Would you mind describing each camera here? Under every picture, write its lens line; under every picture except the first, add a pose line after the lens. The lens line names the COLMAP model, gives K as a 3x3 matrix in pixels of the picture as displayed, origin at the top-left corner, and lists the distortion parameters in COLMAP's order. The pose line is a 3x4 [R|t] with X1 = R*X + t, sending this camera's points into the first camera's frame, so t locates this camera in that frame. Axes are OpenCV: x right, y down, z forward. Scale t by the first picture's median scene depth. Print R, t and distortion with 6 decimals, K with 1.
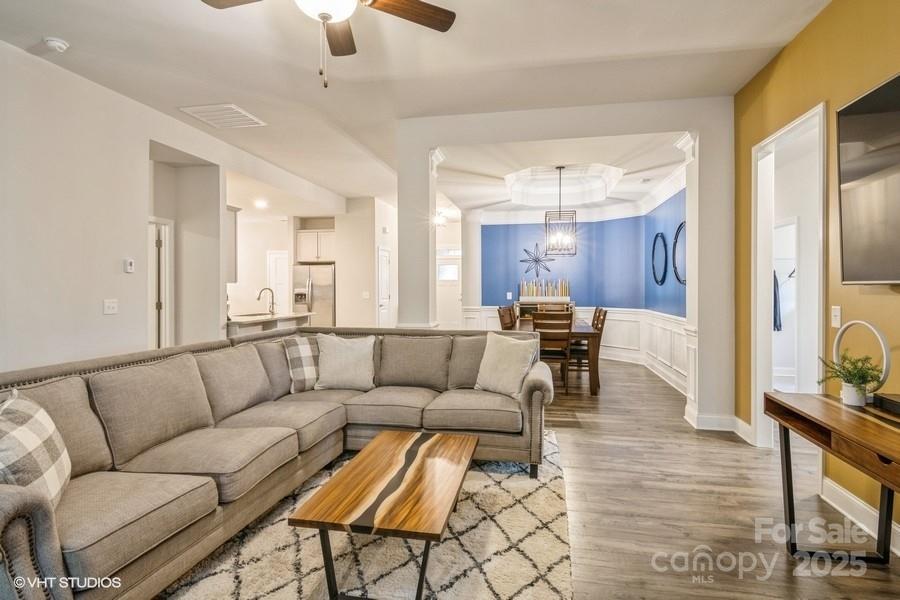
lens RADIAL K [[474.2, 0, 440.0], [0, 474.2, 286.4], [0, 0, 1]] dist [-0.000538, -0.014813]
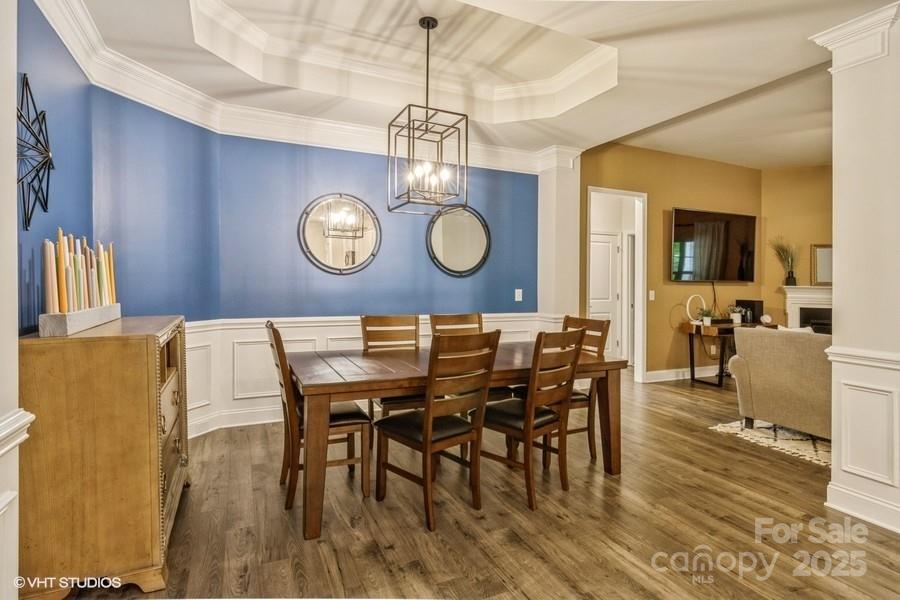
lens RADIAL K [[454.8, 0, 455.1], [0, 454.8, 283.9], [0, 0, 1]] dist [0.014160, -0.000283]
pose [[-0.596278, -0.013923, 0.802657, -0.193443], [-0.014391, 0.999874, 0.006654, 0.007249], [-0.802649, -0.007584, -0.596403, 1.855864]]
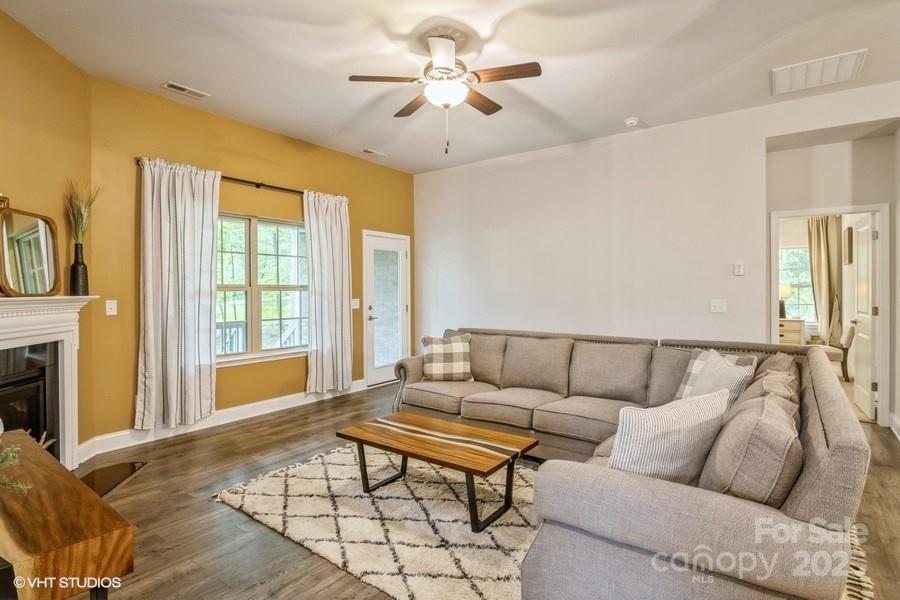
lens RADIAL K [[464.3, 0, 446.4], [0, 464.3, 290.5], [0, 0, 1]] dist [-0.004357, -0.001903]
pose [[-0.419449, 0.004289, -0.907769, 0.528768], [0.004643, 0.999986, 0.002580, -0.000425], [0.907767, -0.003133, -0.419463, 0.801258]]
